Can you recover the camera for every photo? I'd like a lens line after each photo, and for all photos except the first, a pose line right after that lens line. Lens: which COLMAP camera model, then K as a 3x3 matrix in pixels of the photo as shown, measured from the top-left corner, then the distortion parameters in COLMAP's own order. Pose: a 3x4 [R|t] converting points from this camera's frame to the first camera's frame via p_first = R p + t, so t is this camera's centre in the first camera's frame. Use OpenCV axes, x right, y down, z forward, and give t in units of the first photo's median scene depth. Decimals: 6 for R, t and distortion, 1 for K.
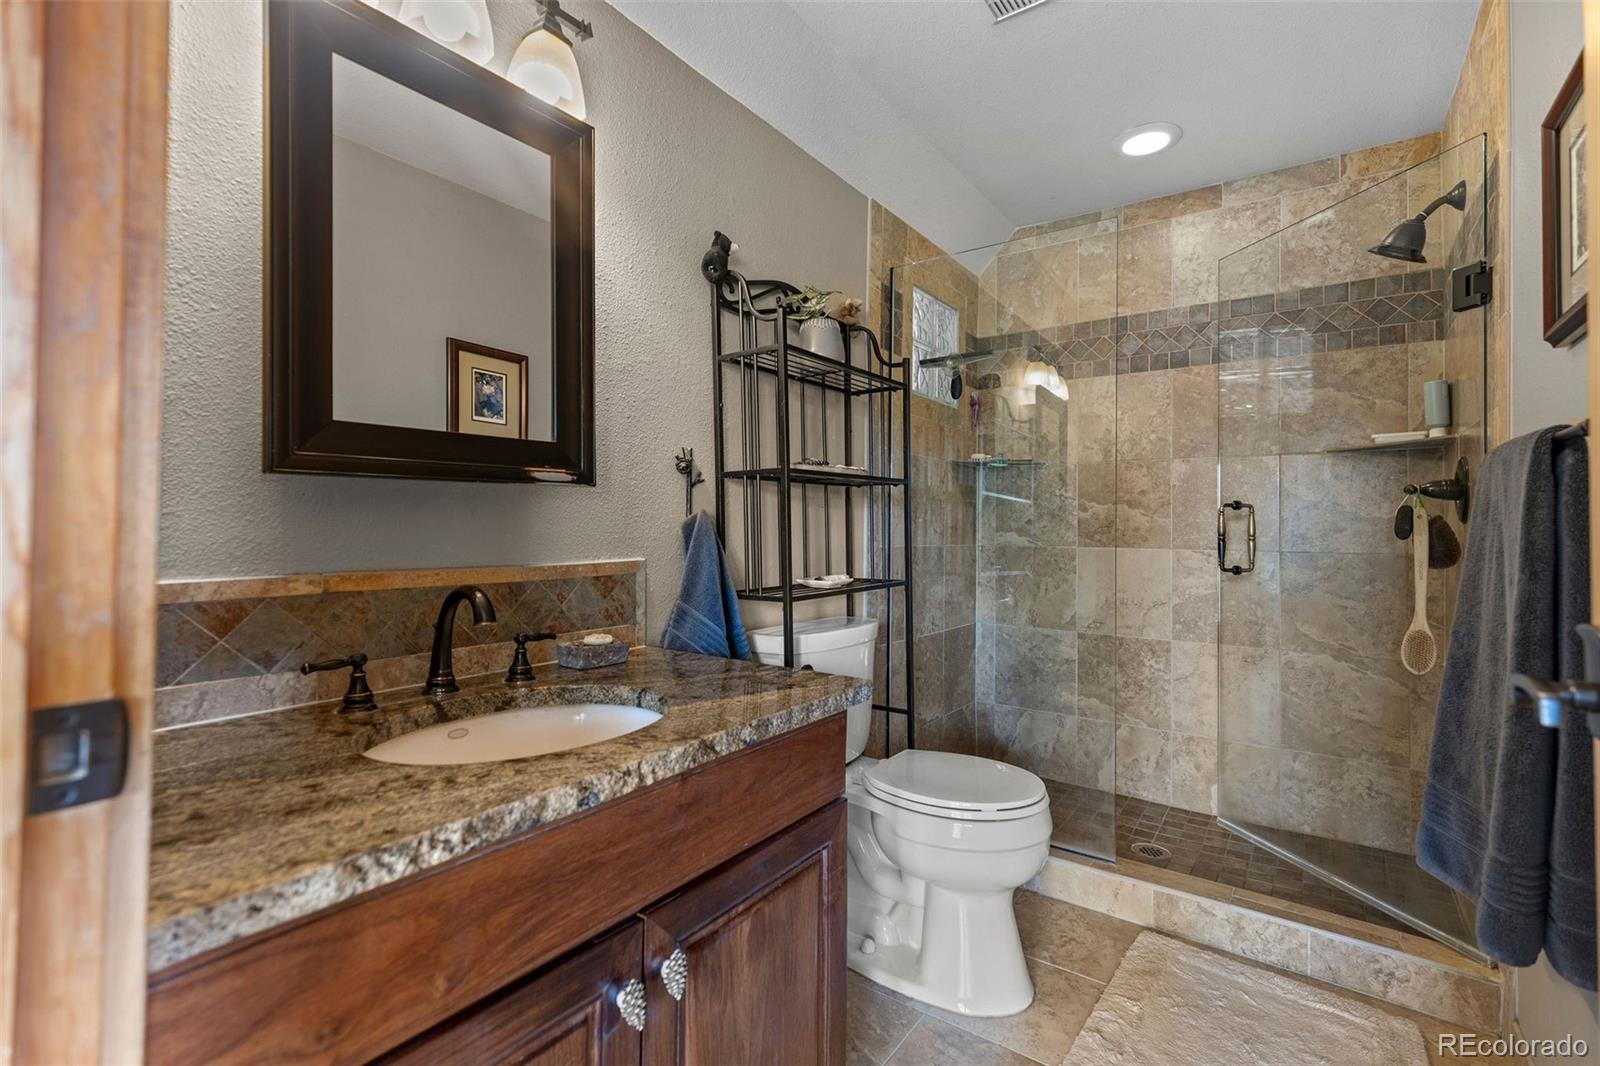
lens RADIAL K [[718.9, 0, 799.1], [0, 718.9, 523.5], [0, 0, 1]] dist [0.007182, -0.000340]
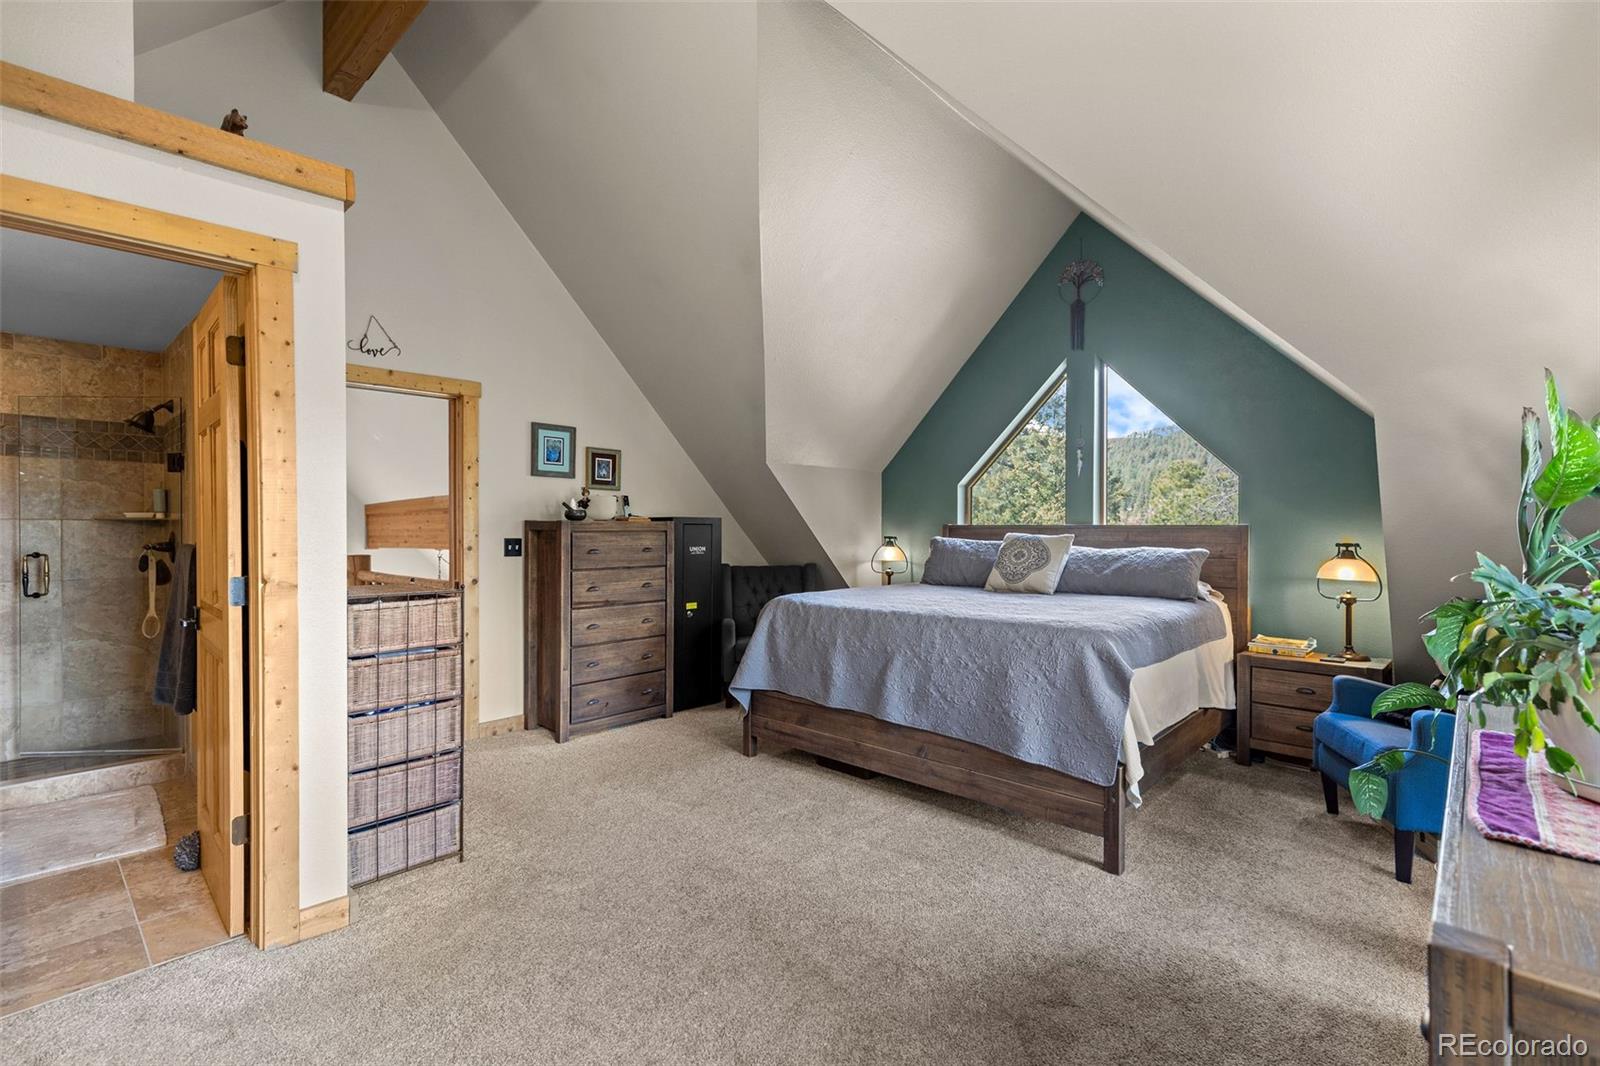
lens RADIAL K [[718.9, 0, 799.1], [0, 718.9, 523.5], [0, 0, 1]] dist [0.007182, -0.000340]
pose [[0.119895, -0.003630, 0.992780, -0.771899], [-0.004395, 0.999982, 0.004187, -0.106418], [-0.992777, -0.004865, 0.119876, -0.862369]]
